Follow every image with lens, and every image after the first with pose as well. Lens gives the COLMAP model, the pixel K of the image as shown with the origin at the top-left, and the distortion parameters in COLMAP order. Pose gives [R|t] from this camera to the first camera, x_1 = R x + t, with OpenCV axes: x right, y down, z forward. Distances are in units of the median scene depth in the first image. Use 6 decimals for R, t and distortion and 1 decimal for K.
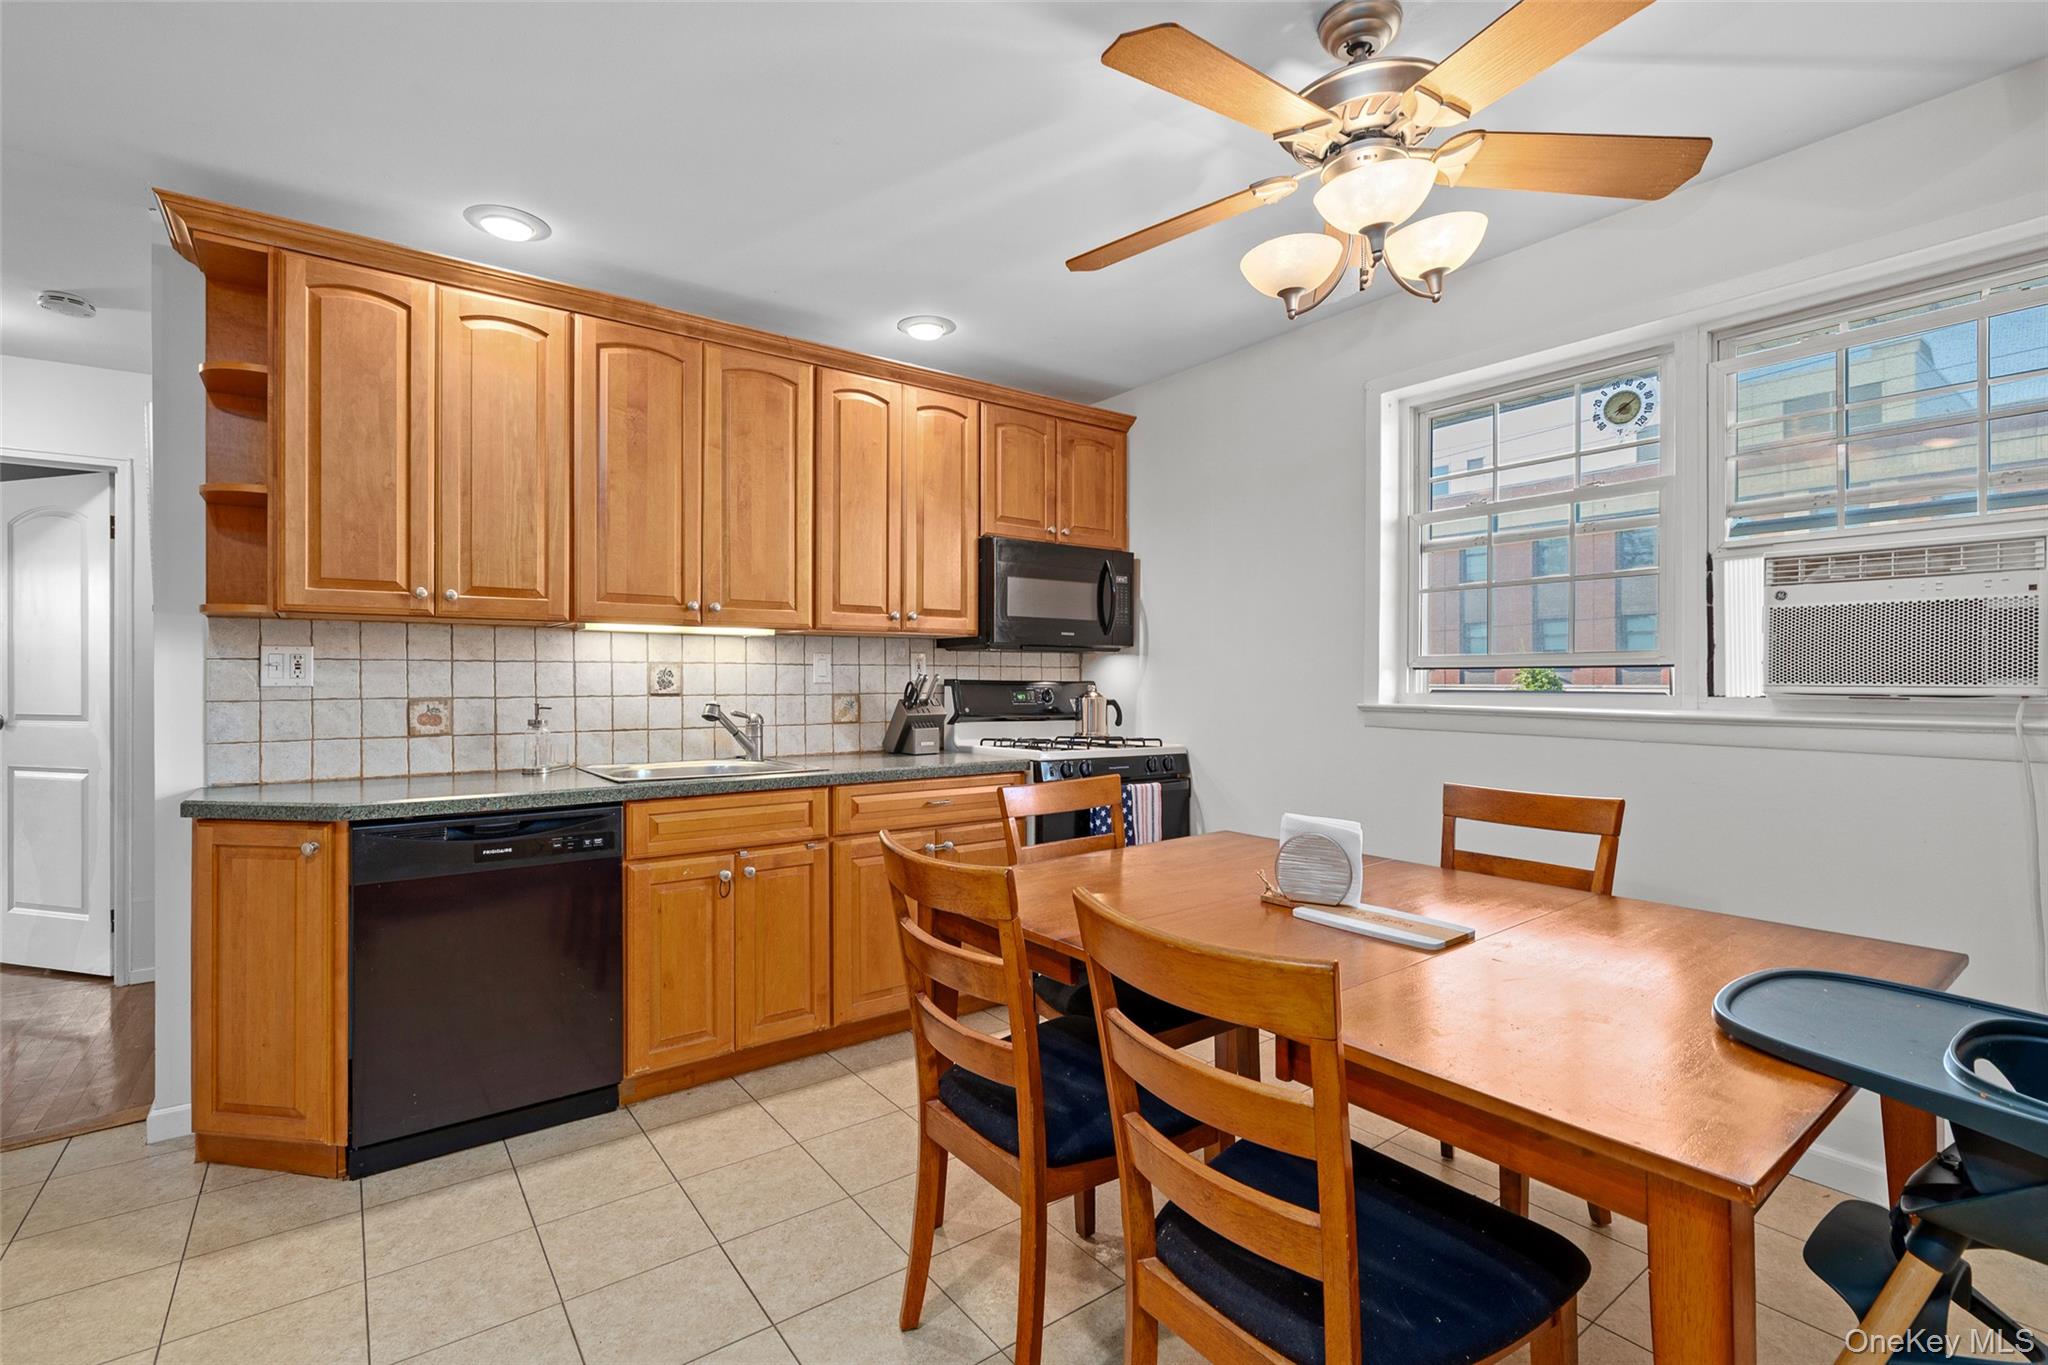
lens RADIAL K [[931.4, 0, 1010.0], [0, 931.4, 673.2], [0, 0, 1]] dist [0.000297, -0.001452]
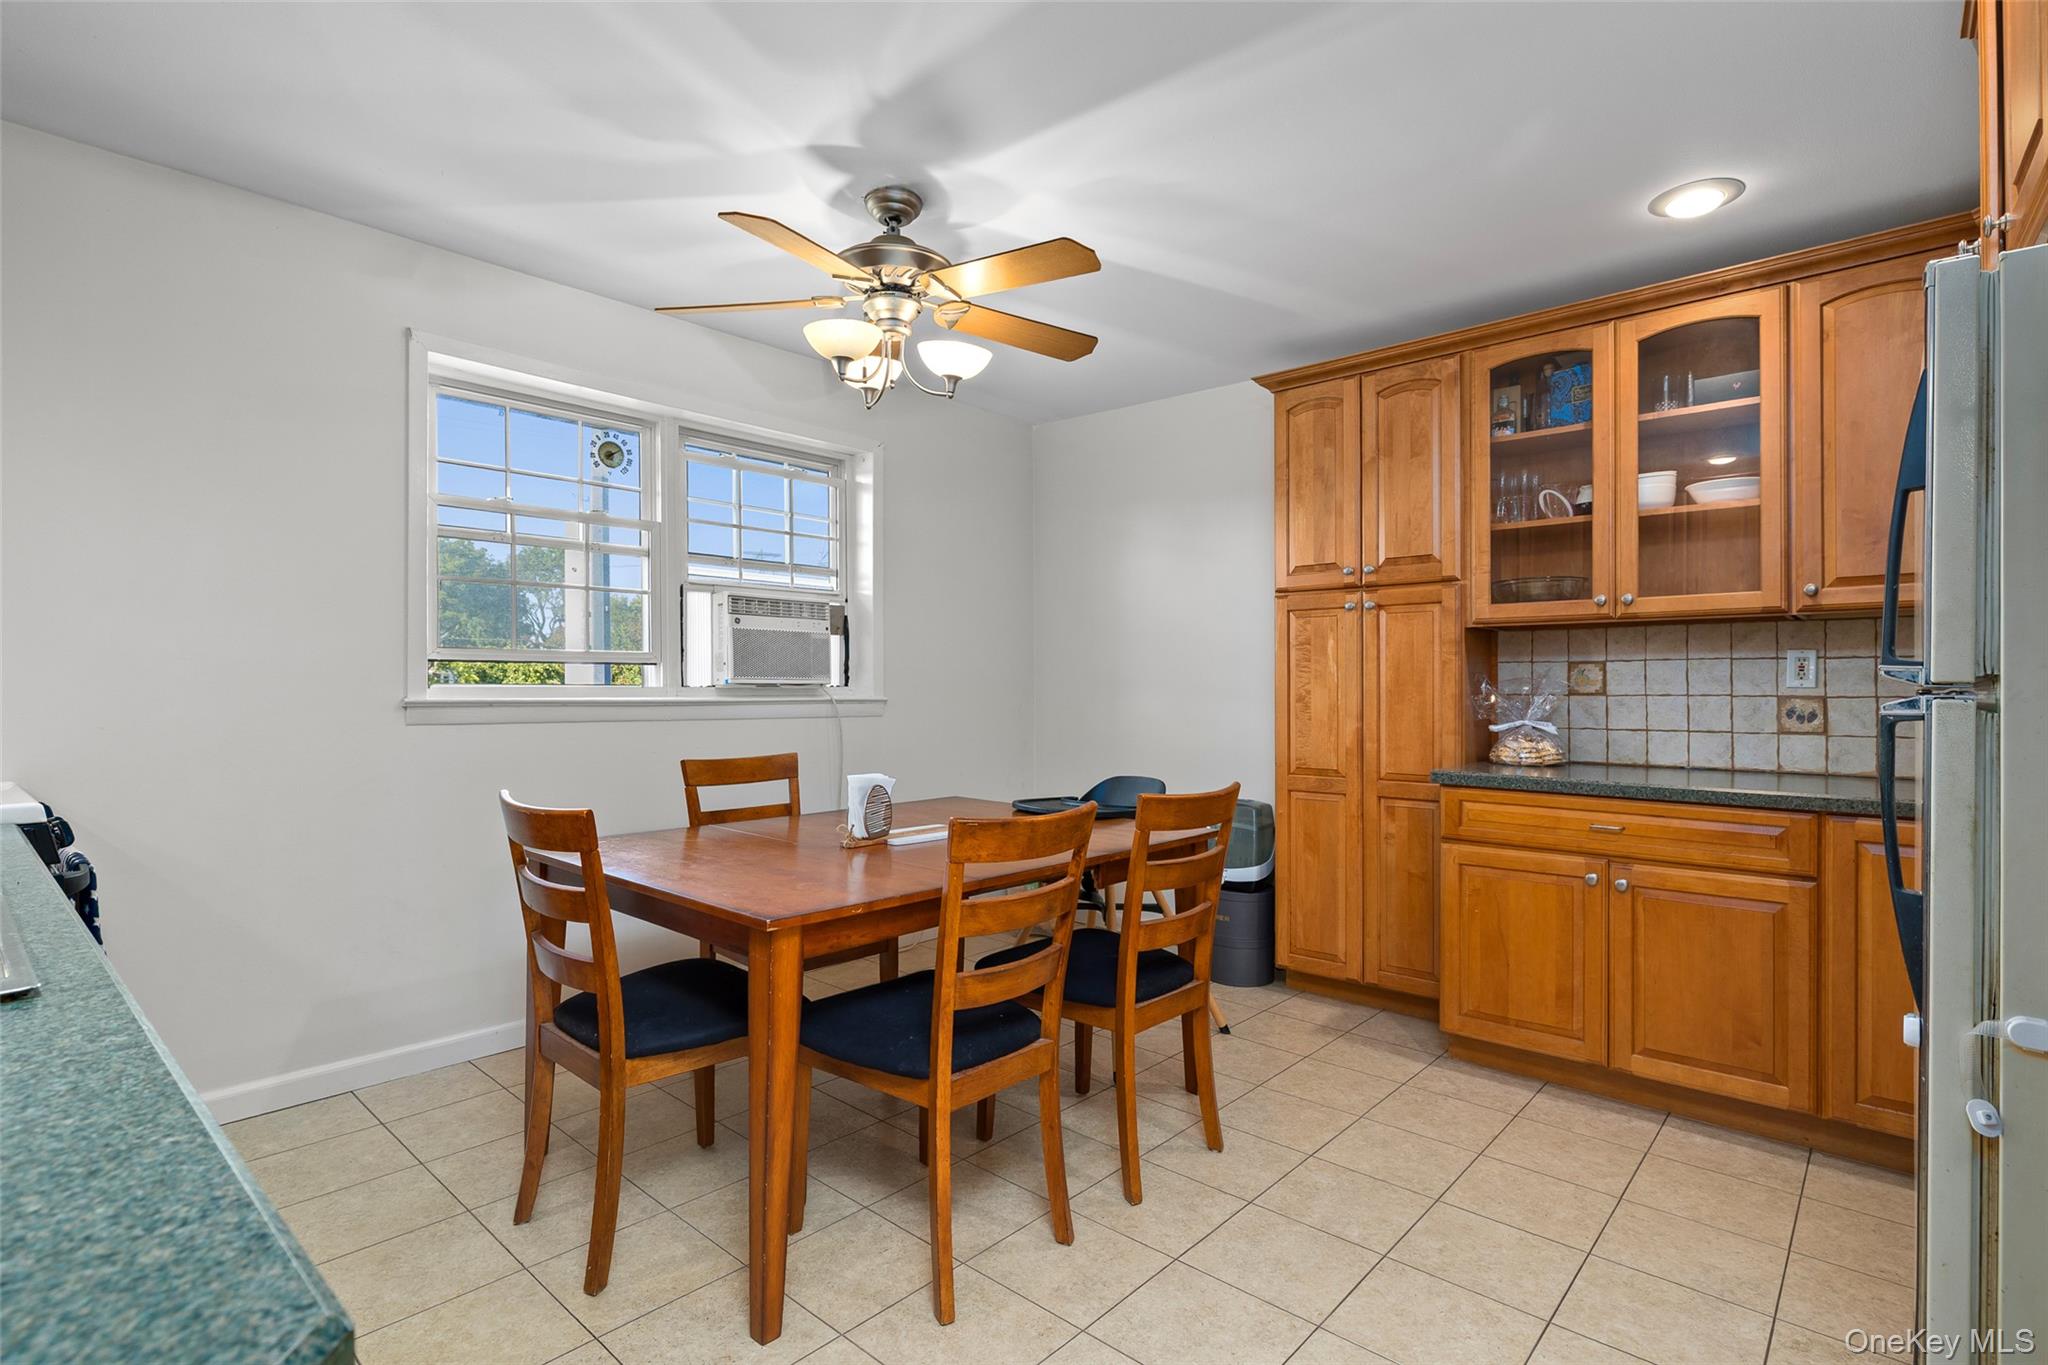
lens RADIAL K [[990.5, 0, 1019.1], [0, 990.5, 691.7], [0, 0, 1]] dist [-0.002605, 0.000907]
pose [[-0.190998, -0.002085, 0.981588, -0.640554], [-0.006273, 0.999980, 0.000904, 0.022069], [-0.981570, -0.005984, -0.191007, 0.621903]]
